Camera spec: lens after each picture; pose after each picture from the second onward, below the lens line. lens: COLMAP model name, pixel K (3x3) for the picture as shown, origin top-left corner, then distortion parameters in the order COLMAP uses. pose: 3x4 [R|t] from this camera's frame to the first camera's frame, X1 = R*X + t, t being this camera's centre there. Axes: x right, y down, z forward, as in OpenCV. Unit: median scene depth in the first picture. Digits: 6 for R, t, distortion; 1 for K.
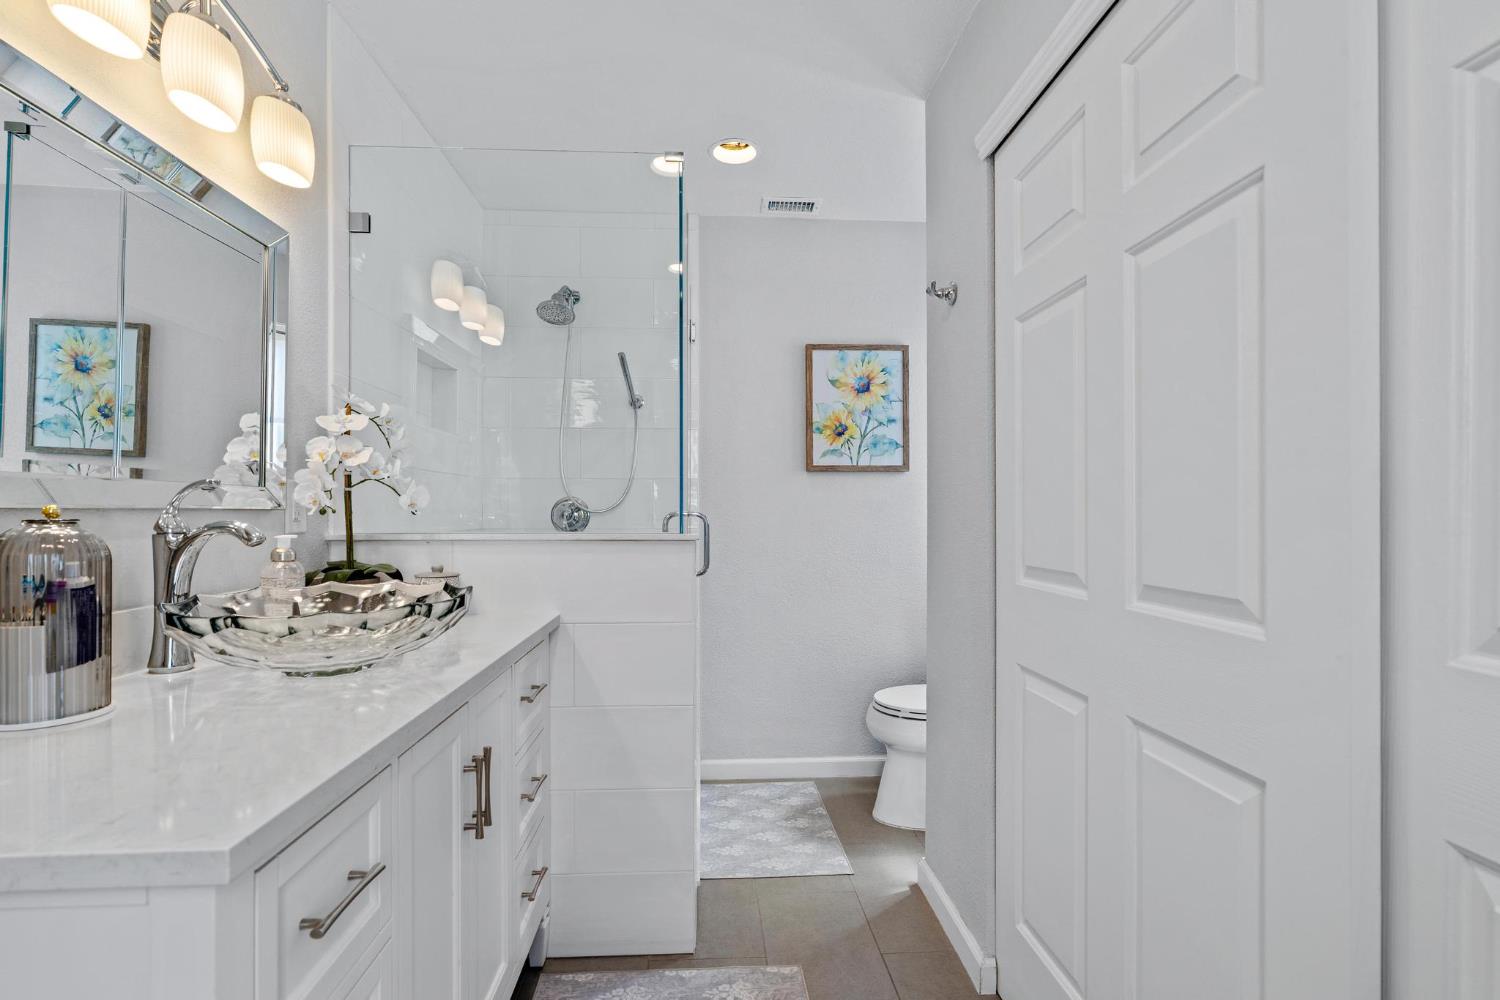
lens RADIAL K [[696.7, 0, 759.8], [0, 696.7, 495.1], [0, 0, 1]] dist [0.000401, -0.000108]
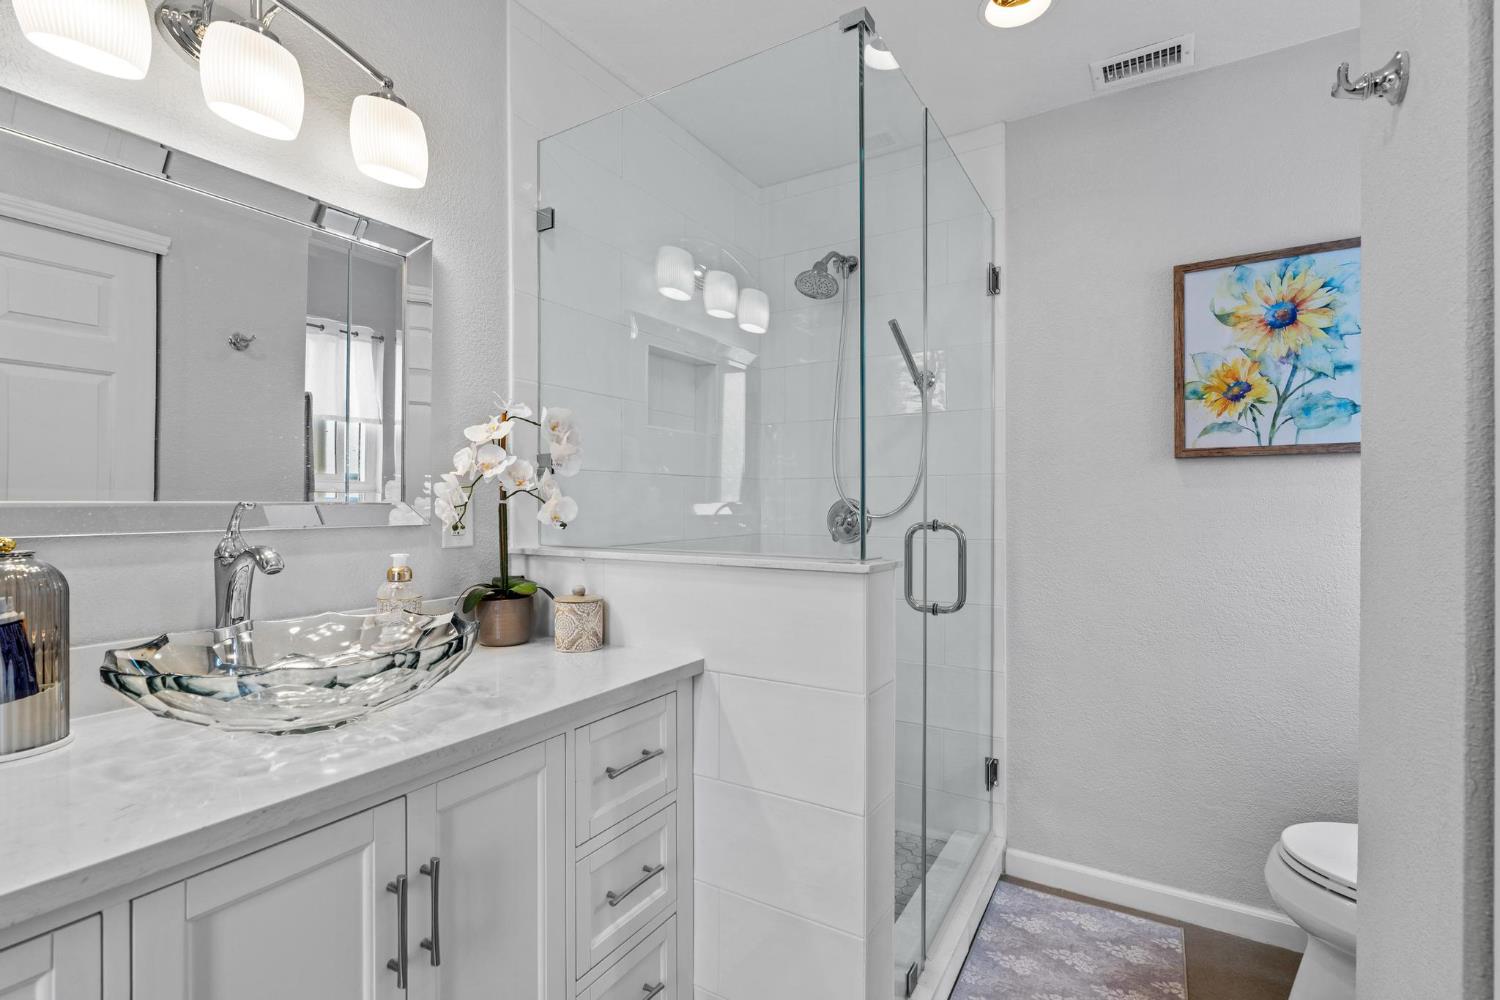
lens RADIAL K [[696.7, 0, 759.8], [0, 696.7, 495.1], [0, 0, 1]] dist [0.000401, -0.000108]
pose [[0.817072, -0.005643, -0.576508, 0.131240], [0.014530, 0.999836, 0.010806, -0.012105], [0.576352, -0.017206, 0.817020, 0.236163]]
